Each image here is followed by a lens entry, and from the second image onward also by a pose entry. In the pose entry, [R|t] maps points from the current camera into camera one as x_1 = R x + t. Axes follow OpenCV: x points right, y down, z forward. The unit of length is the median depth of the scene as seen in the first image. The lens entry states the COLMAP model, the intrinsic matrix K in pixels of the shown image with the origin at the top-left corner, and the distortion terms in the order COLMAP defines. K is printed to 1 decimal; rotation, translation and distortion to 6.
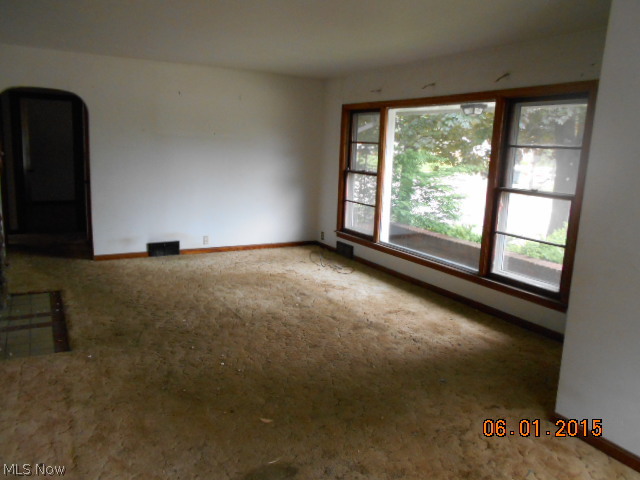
lens RADIAL K [[492.3, 0, 320.0], [0, 492.3, 240.0], [0, 0, 1]] dist [-0.003738, -0.000616]
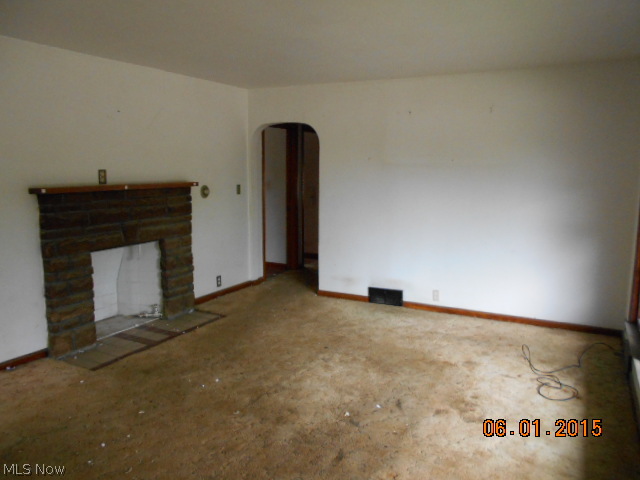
lens RADIAL K [[492.3, 0, 320.0], [0, 492.3, 240.0], [0, 0, 1]] dist [-0.003738, -0.000616]
pose [[0.546849, 0.080156, -0.833385, 0.433773], [-0.141775, 0.989896, 0.002180, -0.086781], [0.825140, 0.116961, 0.552688, 0.564666]]
